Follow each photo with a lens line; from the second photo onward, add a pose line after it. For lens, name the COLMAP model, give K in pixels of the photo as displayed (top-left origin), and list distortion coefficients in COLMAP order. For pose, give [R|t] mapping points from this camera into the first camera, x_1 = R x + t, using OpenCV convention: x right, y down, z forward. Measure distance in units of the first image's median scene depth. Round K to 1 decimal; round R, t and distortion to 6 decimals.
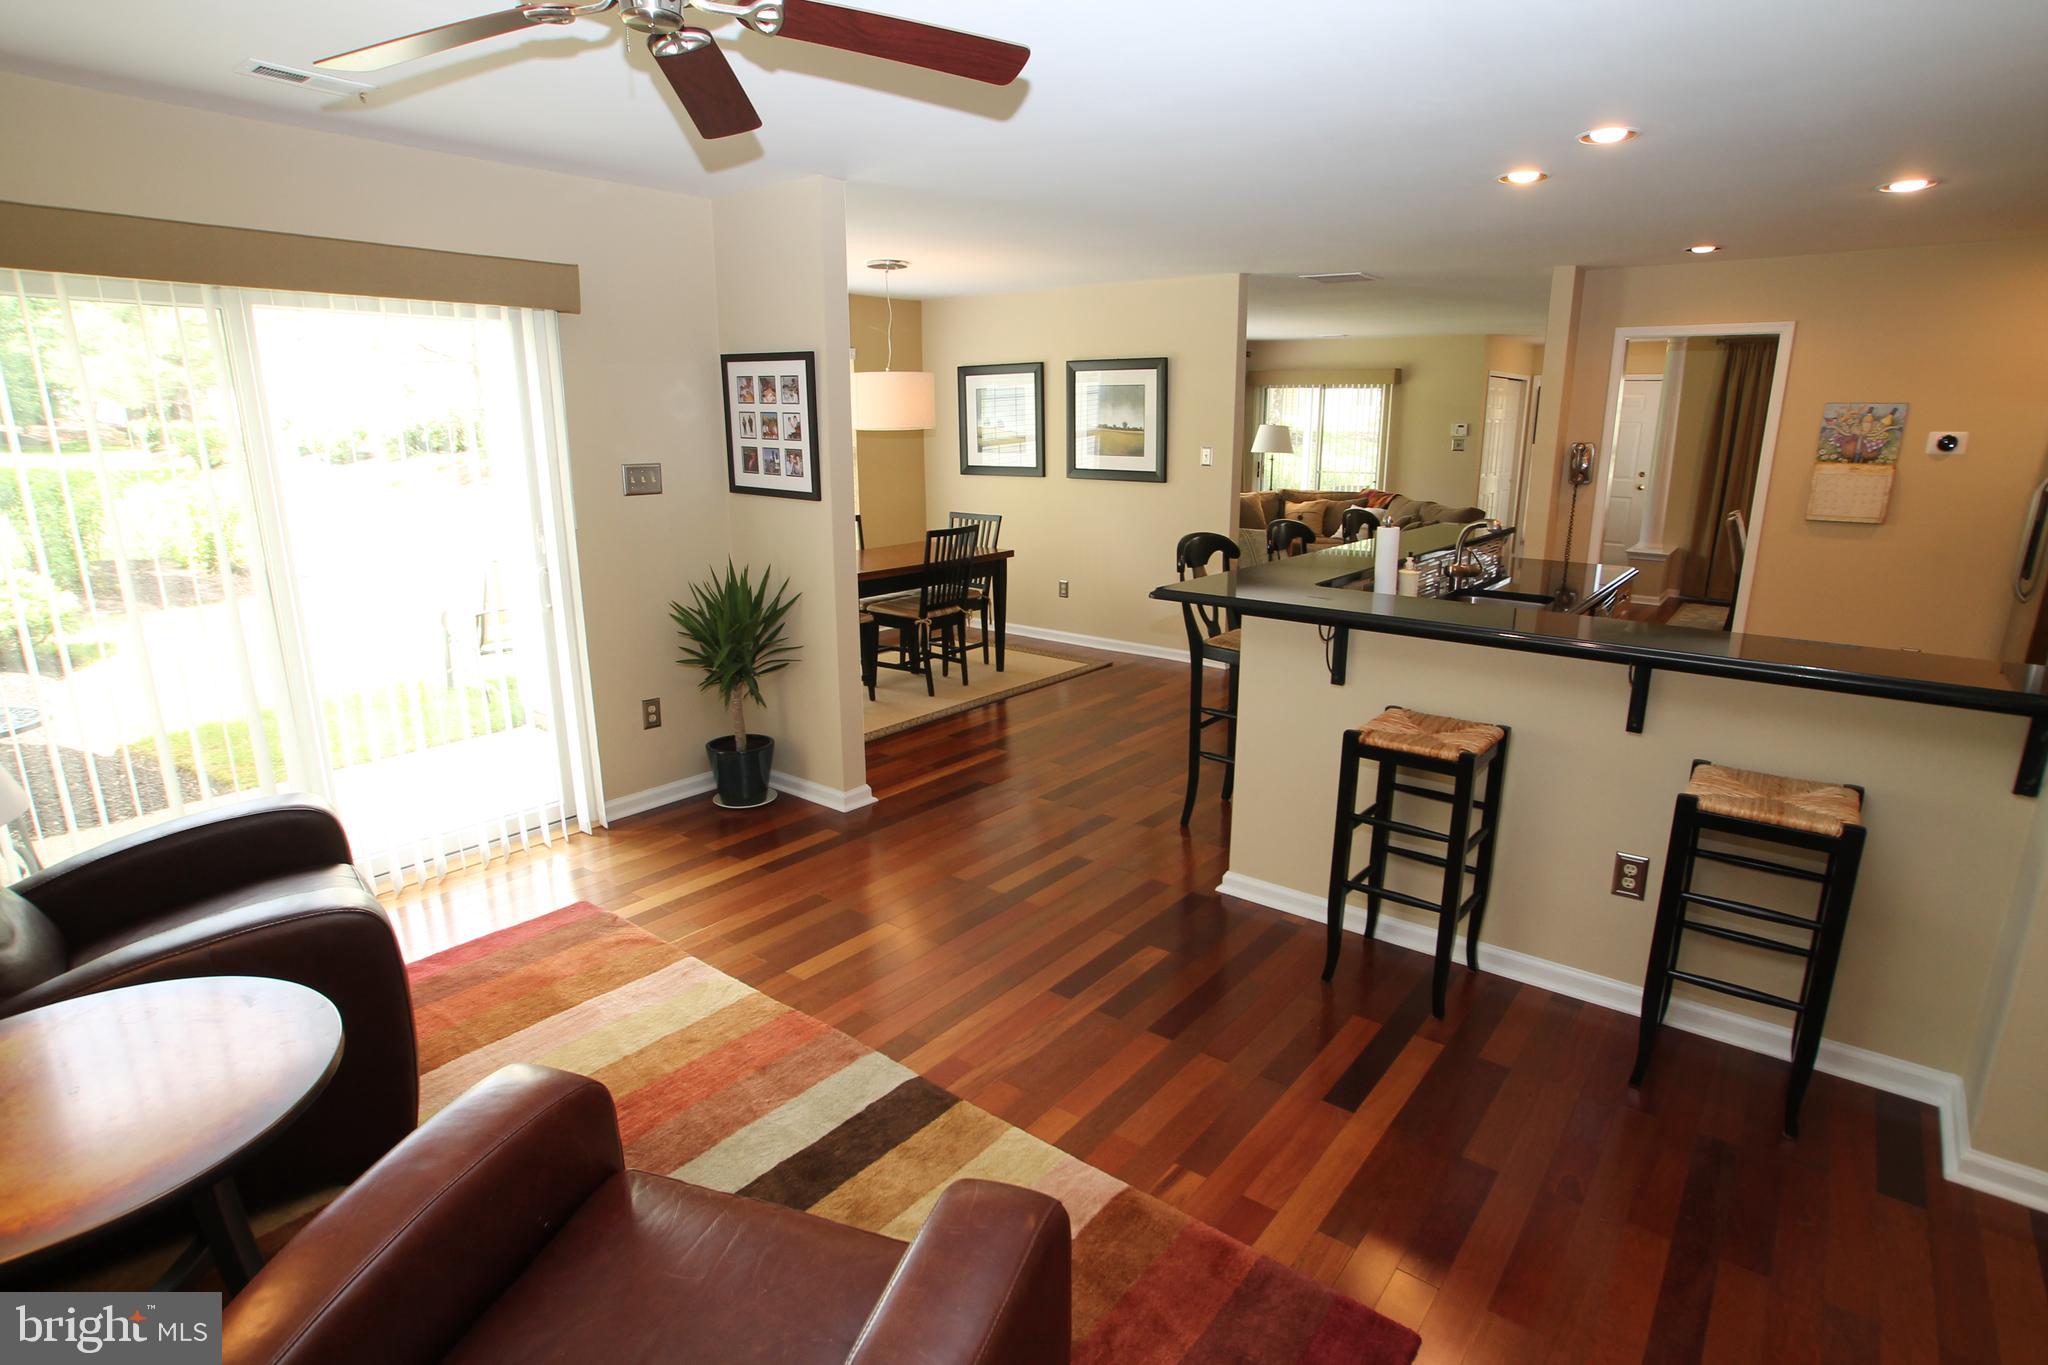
lens RADIAL K [[1044.3, 0, 1040.2], [0, 1044.3, 692.9], [0, 0, 1]] dist [-0.058164, 0.023609]
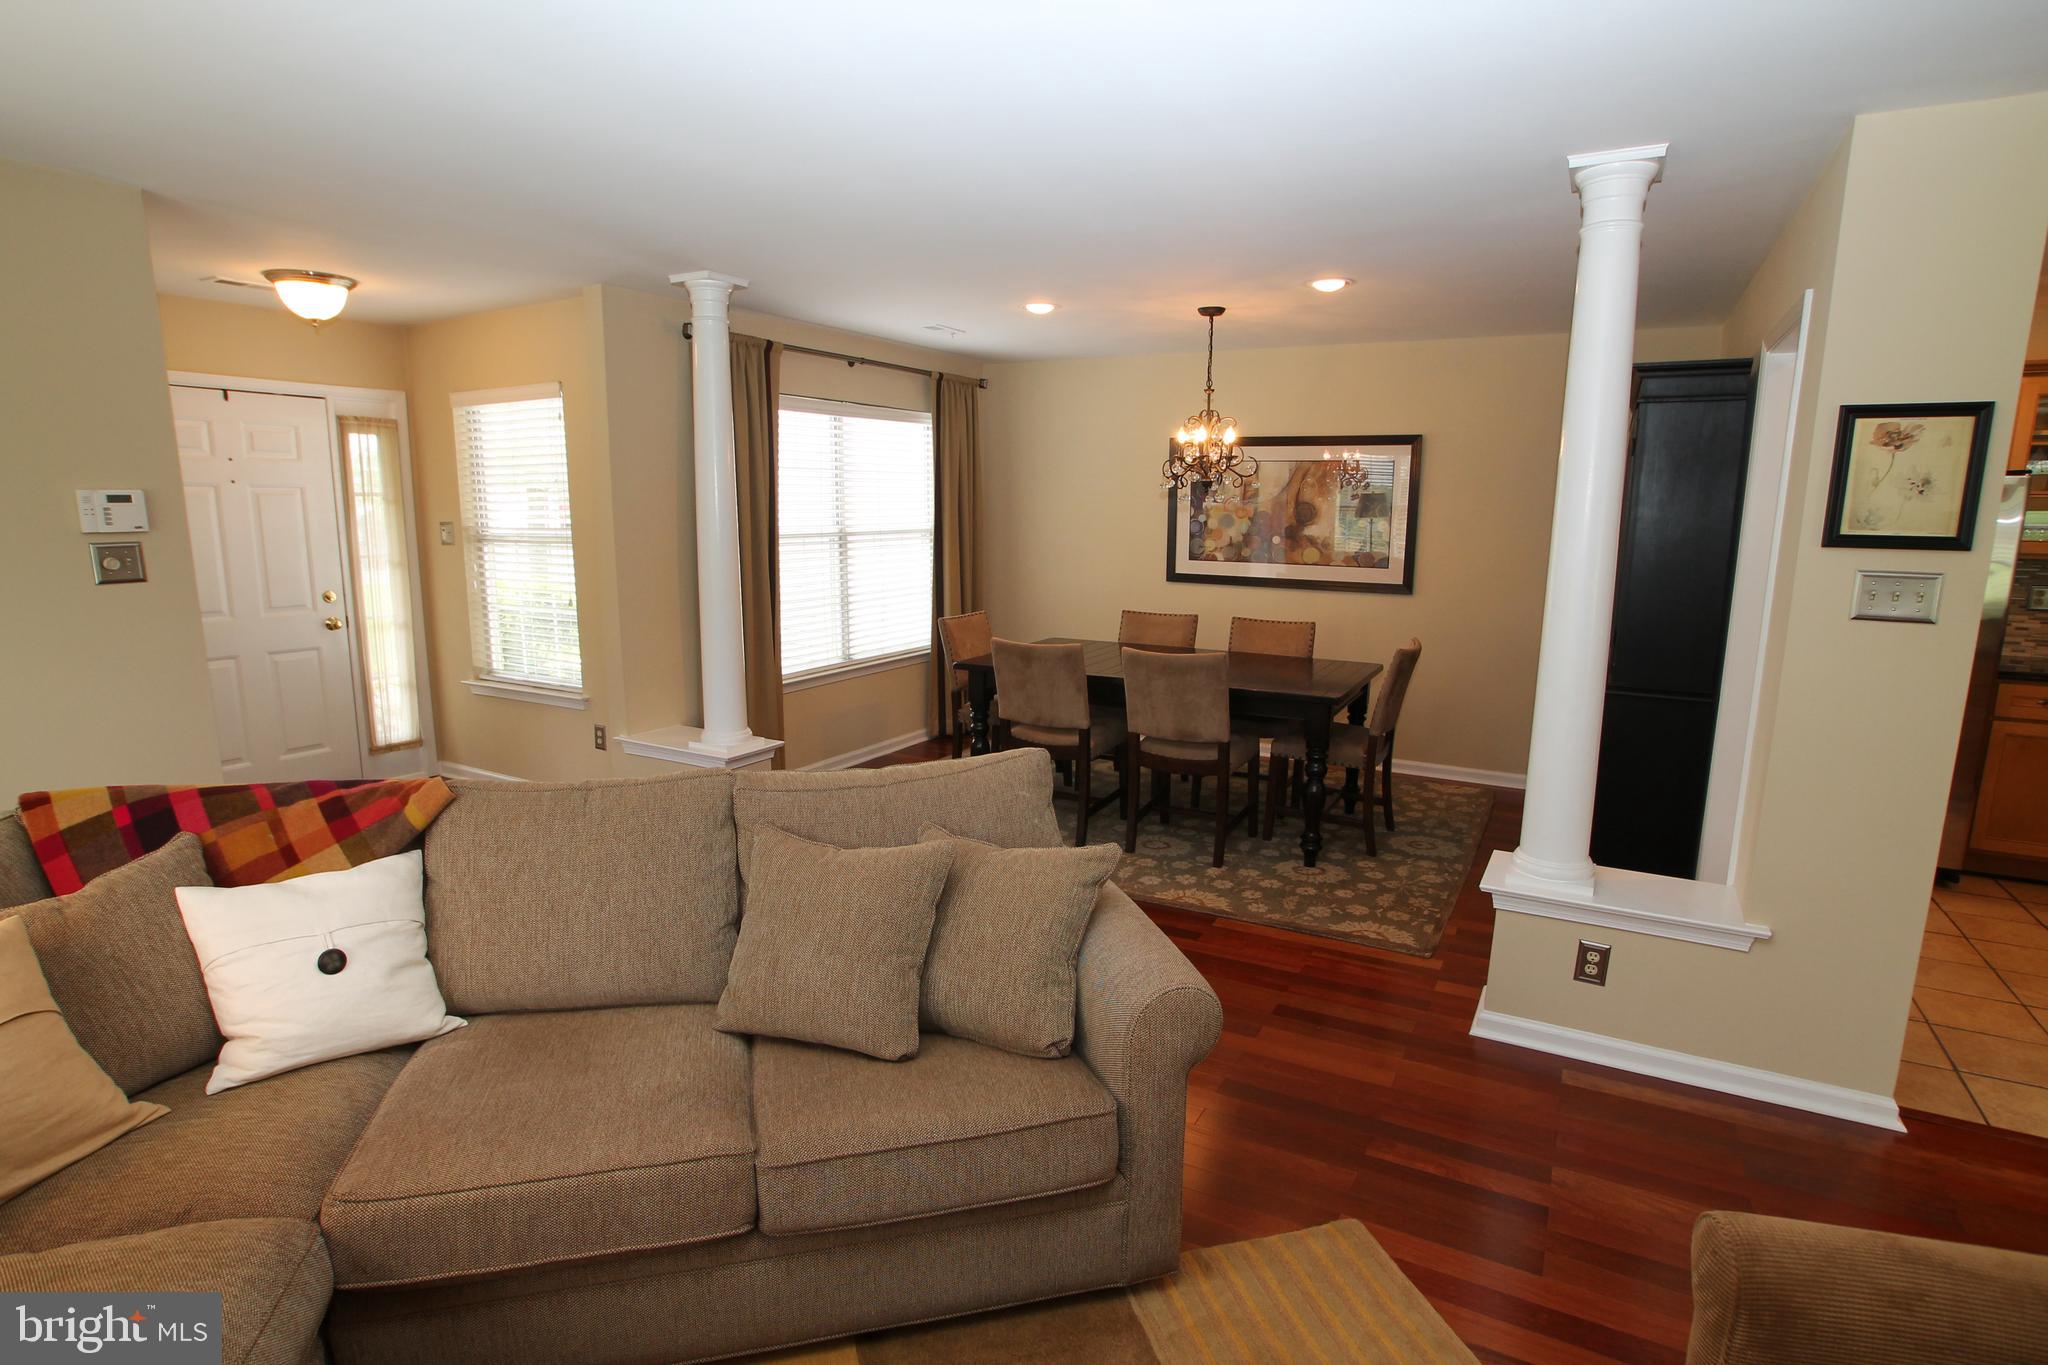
lens RADIAL K [[1044.3, 0, 1048.6], [0, 1044.3, 697.1], [0, 0, 1]] dist [-0.058164, 0.023609]
pose [[-0.165735, -0.182516, 0.969134, 0.211026], [0.238536, 0.946124, 0.218975, -0.525402], [-0.956887, 0.267465, -0.113269, 2.037617]]
